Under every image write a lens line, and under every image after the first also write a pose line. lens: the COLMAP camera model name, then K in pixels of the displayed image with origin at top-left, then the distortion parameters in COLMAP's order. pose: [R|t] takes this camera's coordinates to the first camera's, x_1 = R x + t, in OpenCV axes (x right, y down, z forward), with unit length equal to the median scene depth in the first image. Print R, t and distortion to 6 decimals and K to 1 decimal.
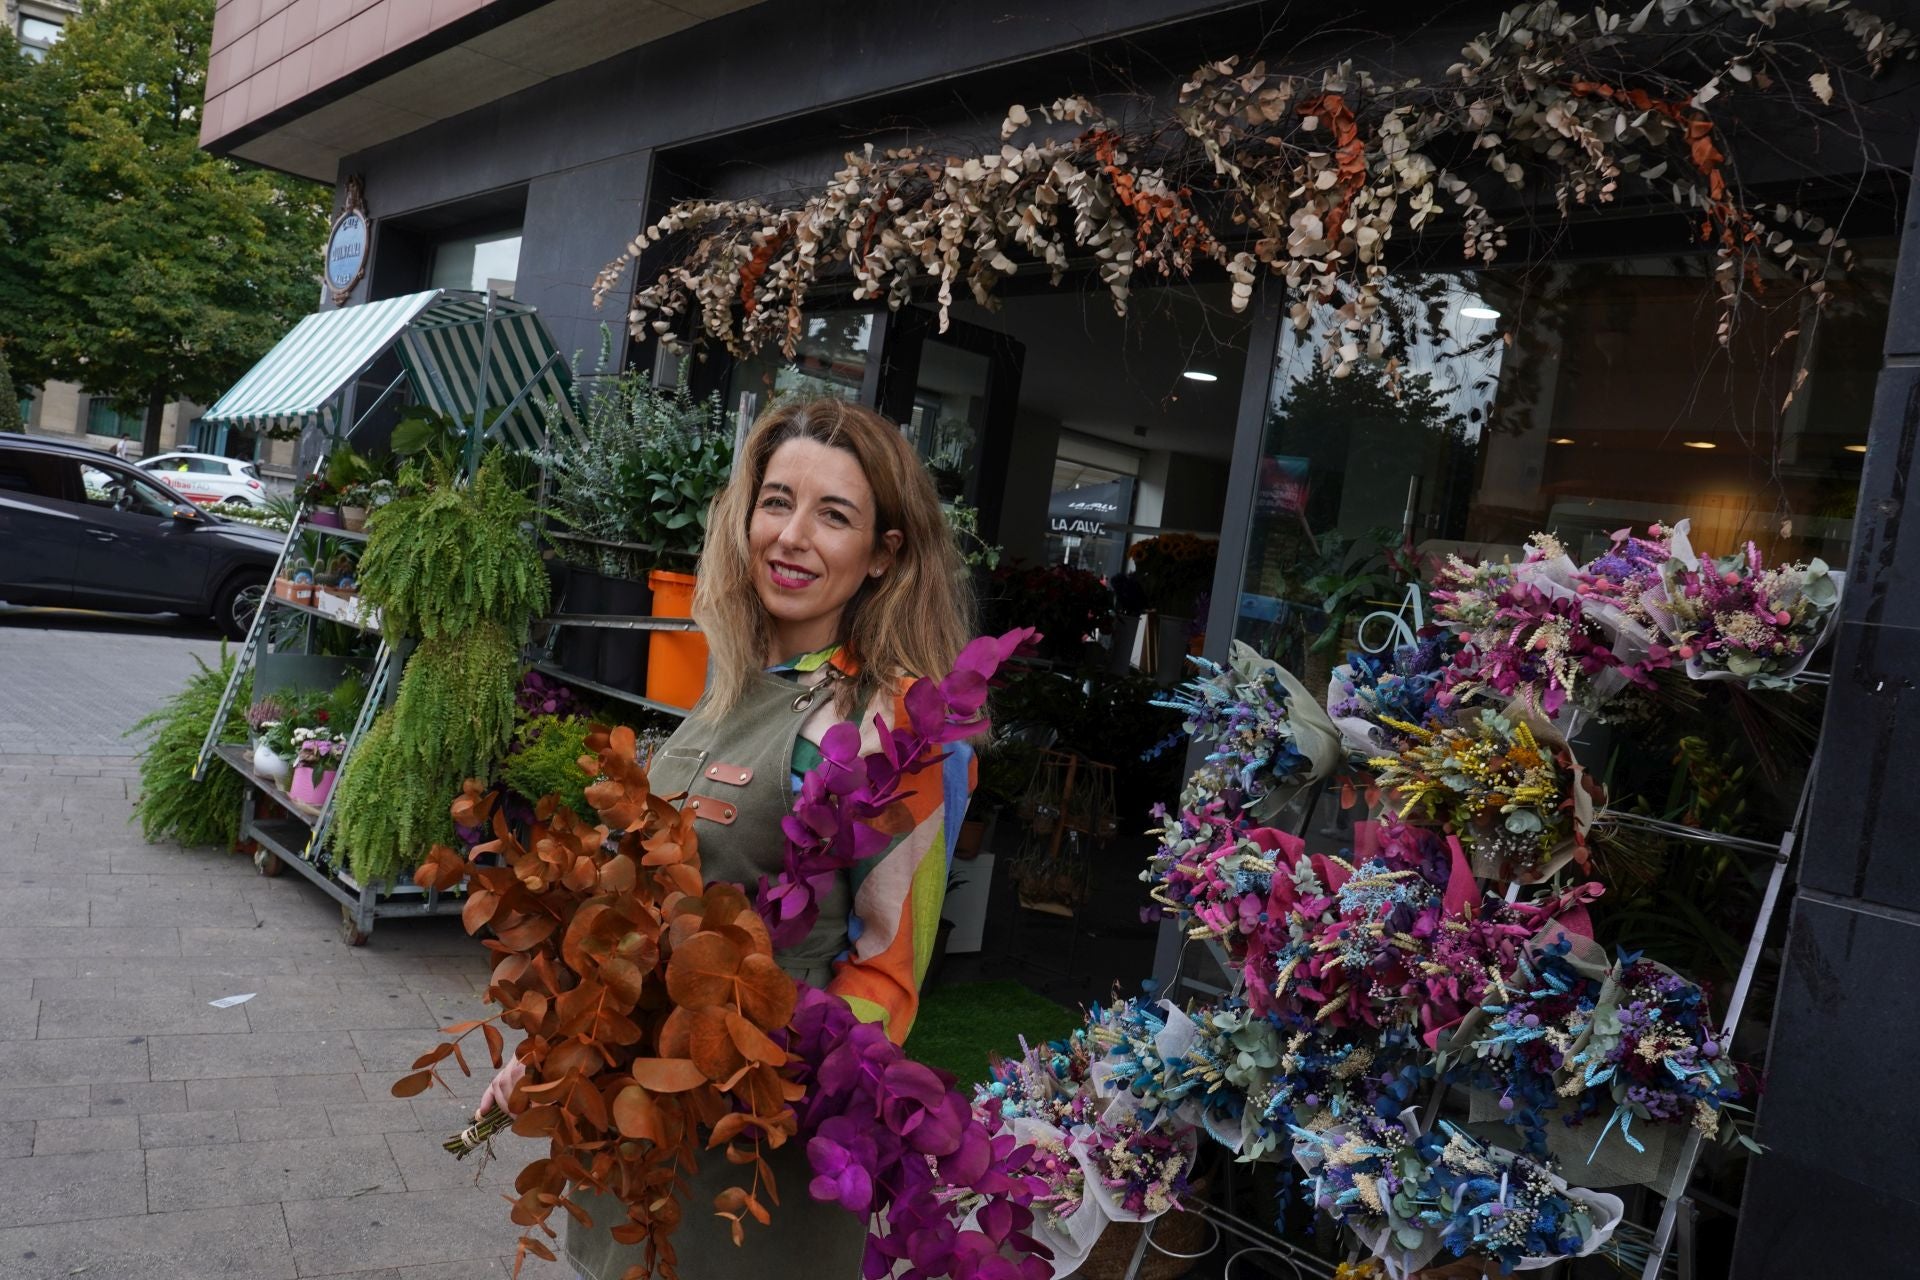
lens RADIAL K [[1542.2, 0, 954.1], [0, 1542.2, 634.4], [0, 0, 1]] dist [-0.060321, 0.061111]
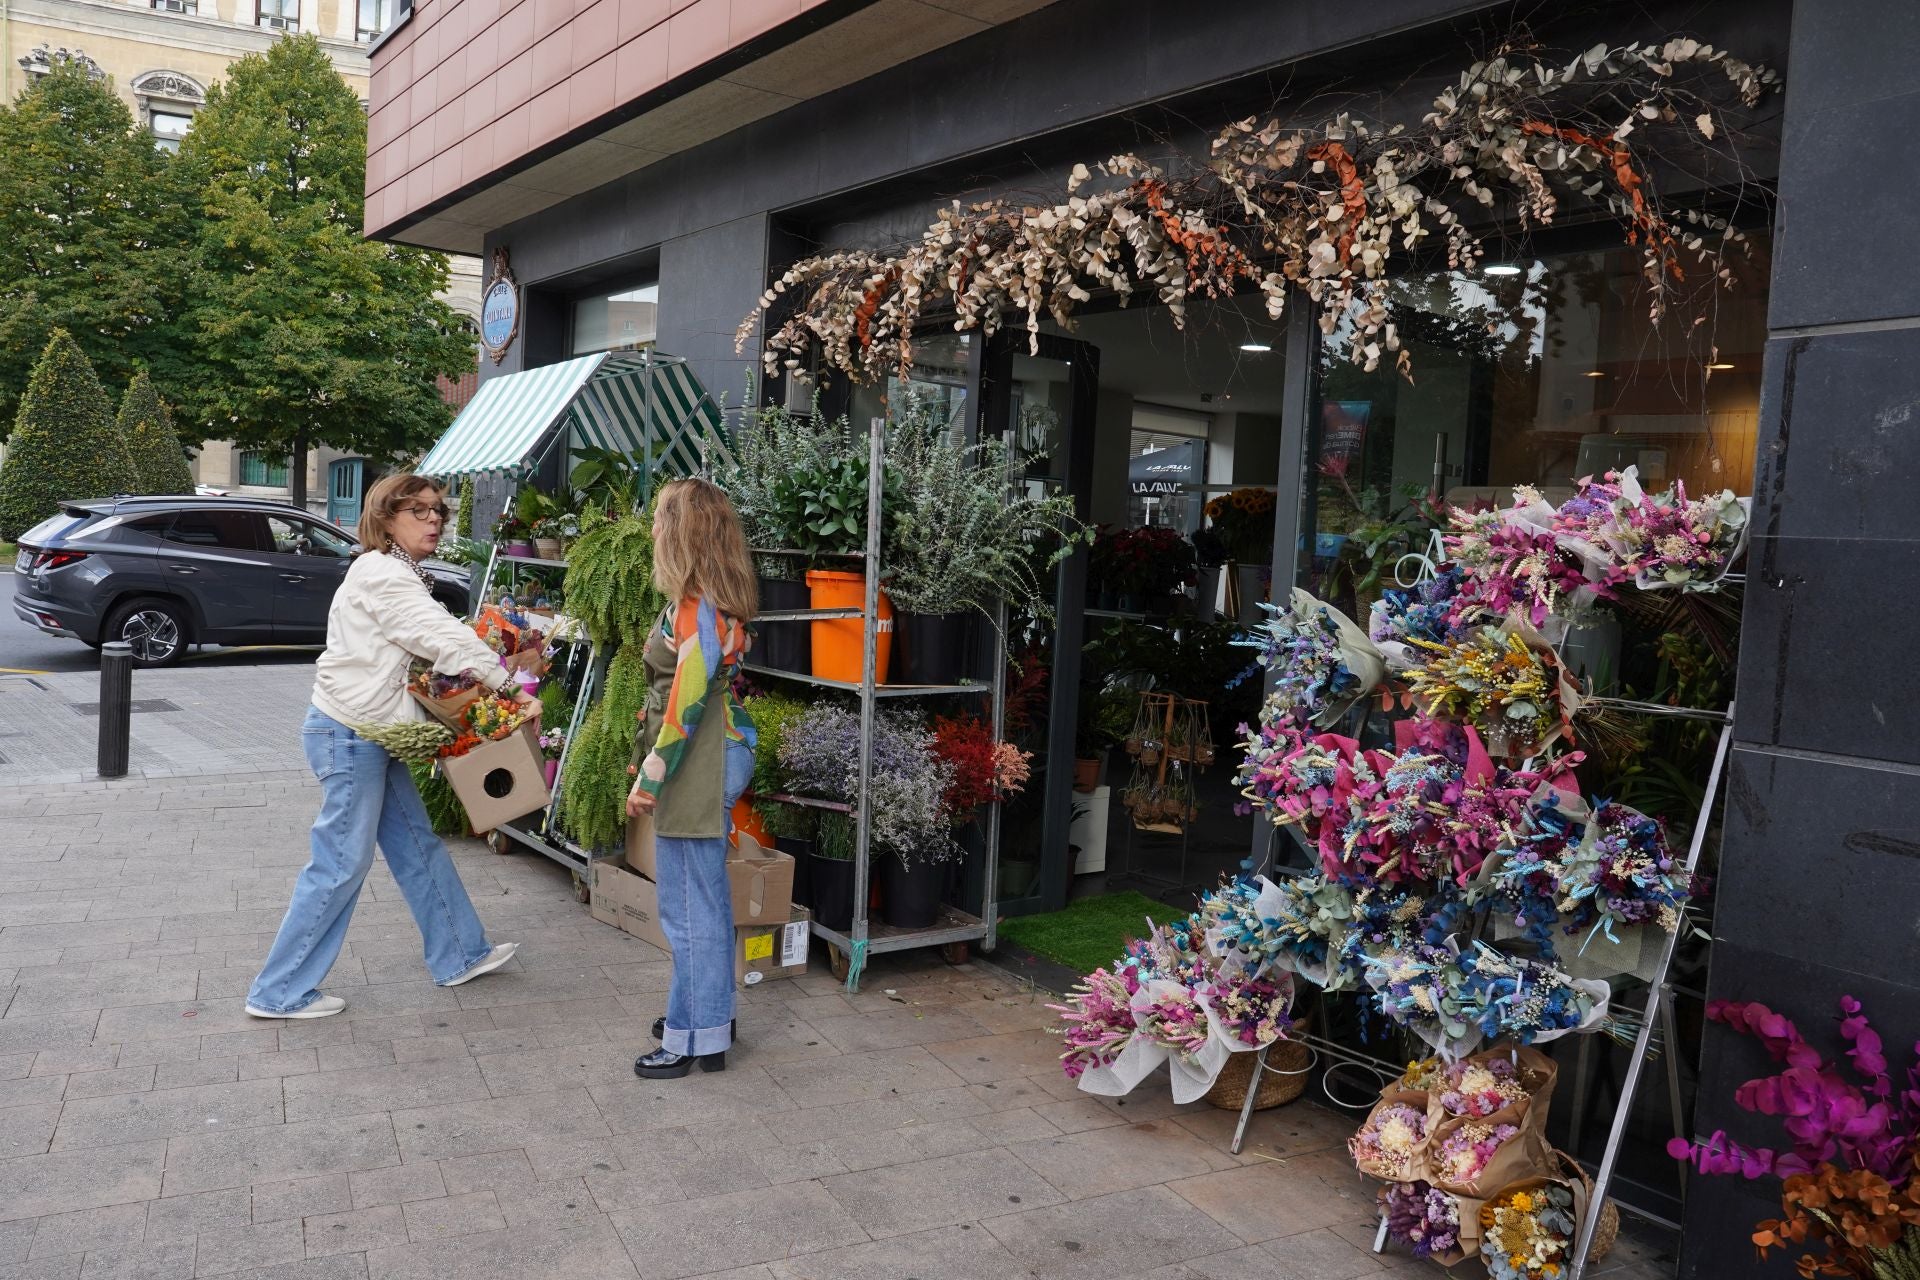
lens RADIAL K [[1468.0, 0, 962.9], [0, 1468.0, 648.1], [0, 0, 1]] dist [-0.105345, 0.128252]
pose [[0.994446, -0.086619, -0.059782, -0.017940], [0.088542, 0.995611, 0.030305, -0.007459], [0.056894, -0.035430, 0.997751, -0.207394]]
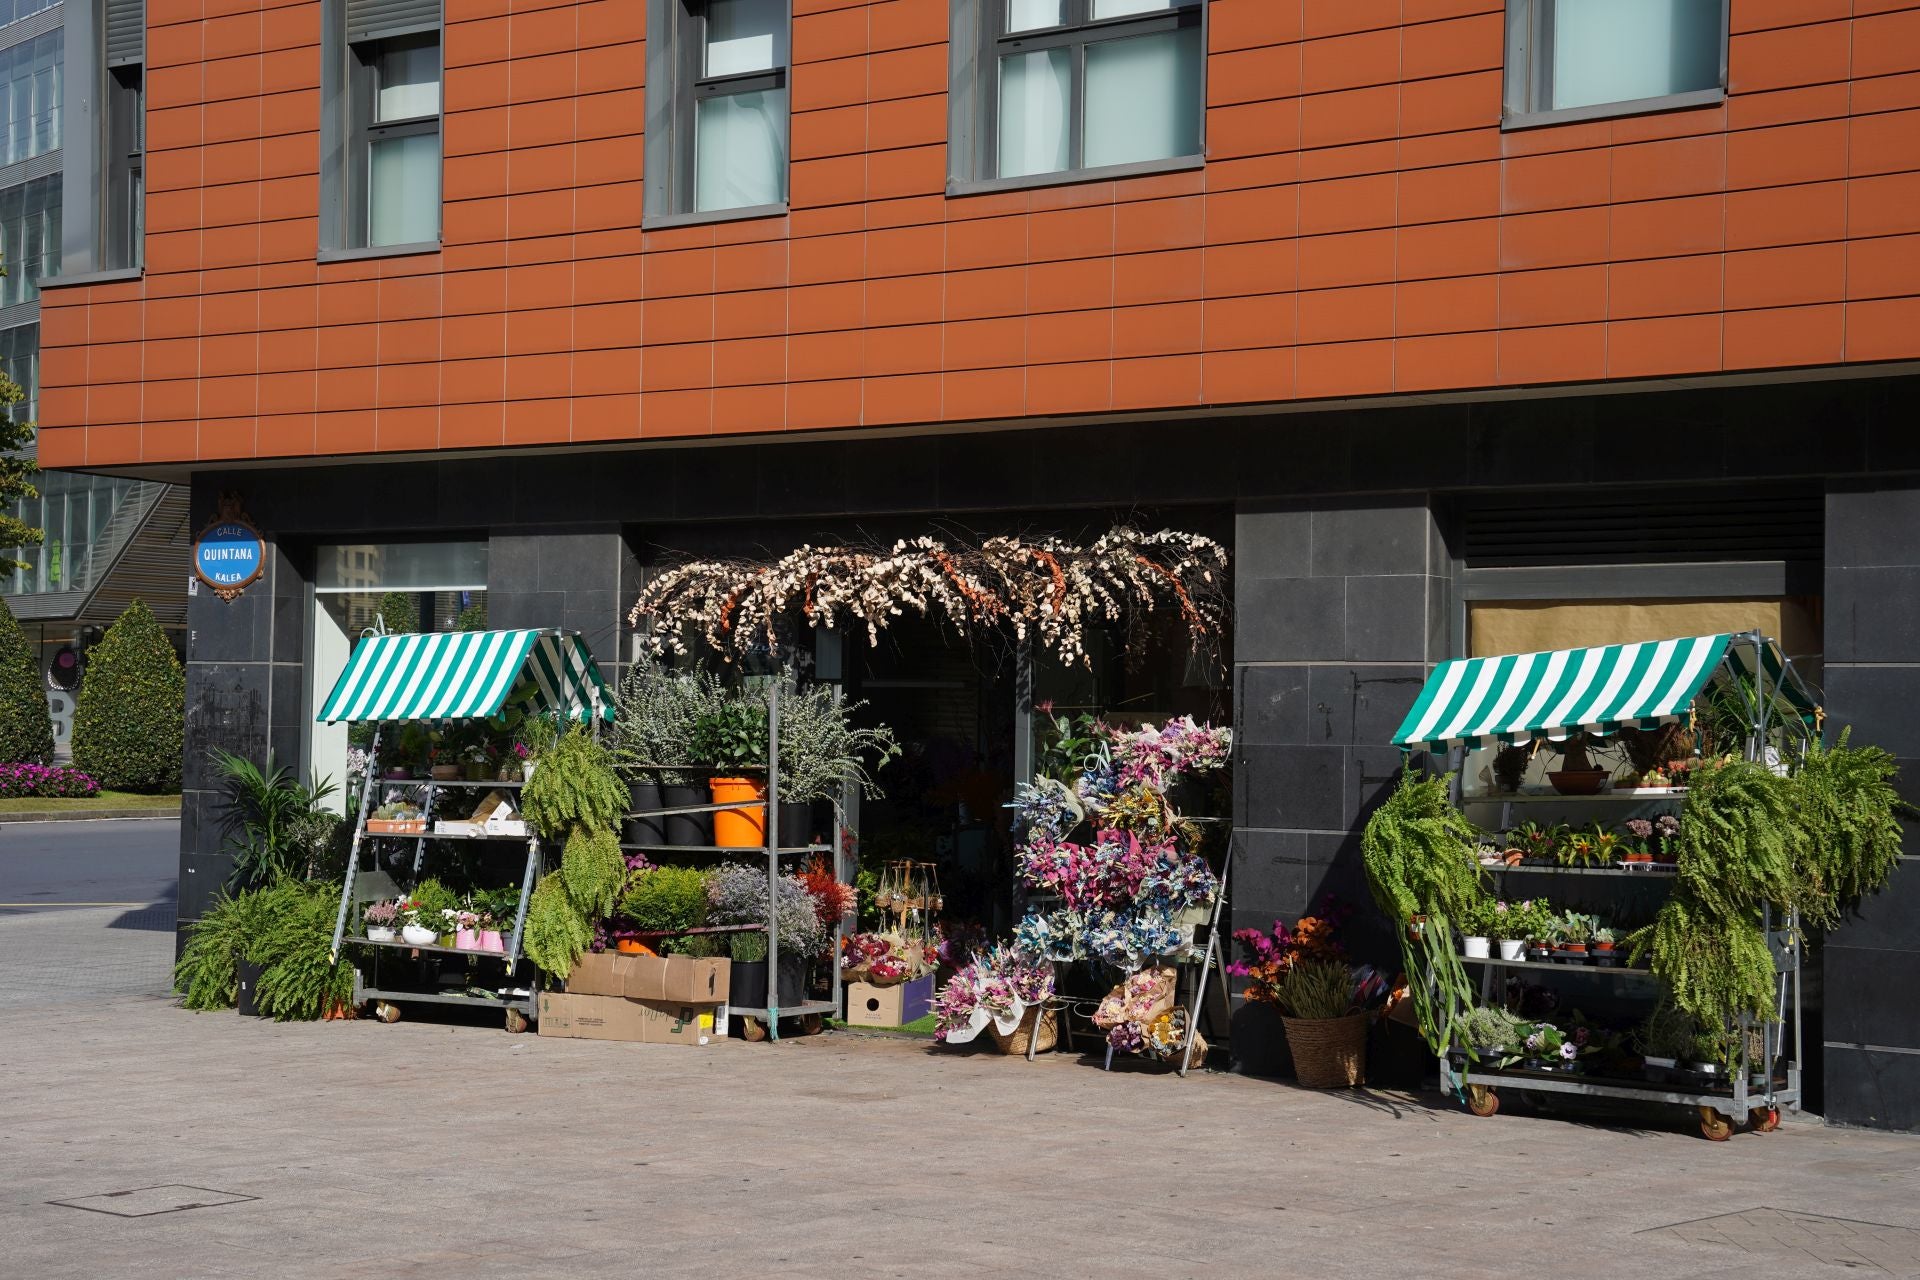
lens RADIAL K [[3175.2, 0, 960.2], [0, 3175.2, 640.0], [0, 0, 1]] dist [0.007199, 0.010799]
pose [[0.960675, -0.121900, 0.249487, -1.243250], [0.133305, 0.990643, -0.029272, -0.080862], [-0.243585, 0.061379, 0.967936, -4.113251]]
